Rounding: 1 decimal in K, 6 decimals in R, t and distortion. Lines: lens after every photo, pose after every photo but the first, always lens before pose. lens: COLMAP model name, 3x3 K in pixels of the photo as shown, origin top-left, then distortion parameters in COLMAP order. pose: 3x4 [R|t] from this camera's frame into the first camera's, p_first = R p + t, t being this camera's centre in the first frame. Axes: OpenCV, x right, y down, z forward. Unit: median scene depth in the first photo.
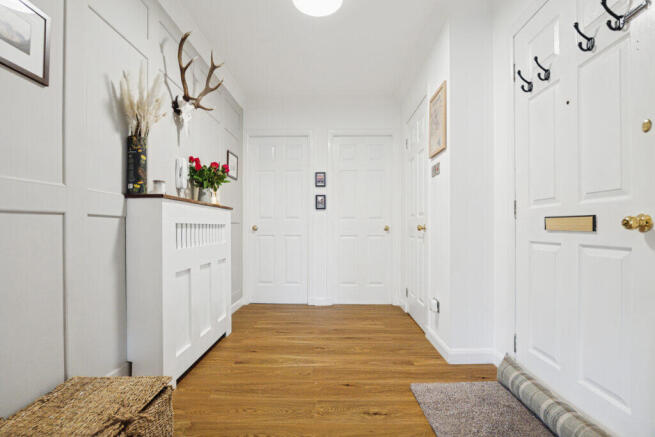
lens RADIAL K [[308.5, 0, 327.4], [0, 308.5, 228.3], [0, 0, 1]] dist [-0.036269, 0.013334]
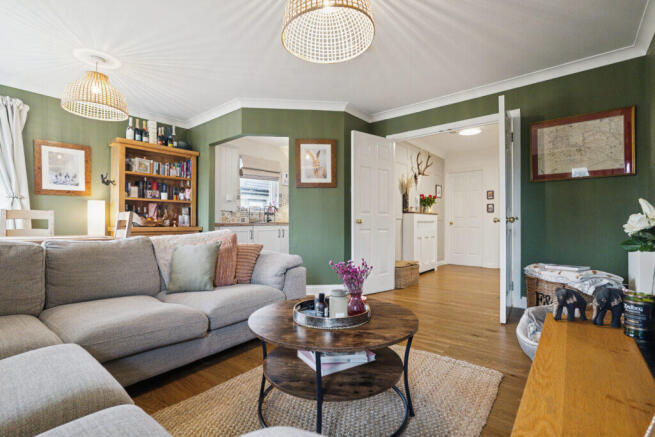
lens RADIAL K [[308.5, 0, 327.4], [0, 308.5, 228.3], [0, 0, 1]] dist [-0.036269, 0.013334]
pose [[0.784833, 0.009272, -0.619638, 0.501056], [-0.001369, 0.999912, 0.013227, 0.011118], [0.619706, -0.009533, 0.784776, -1.407070]]
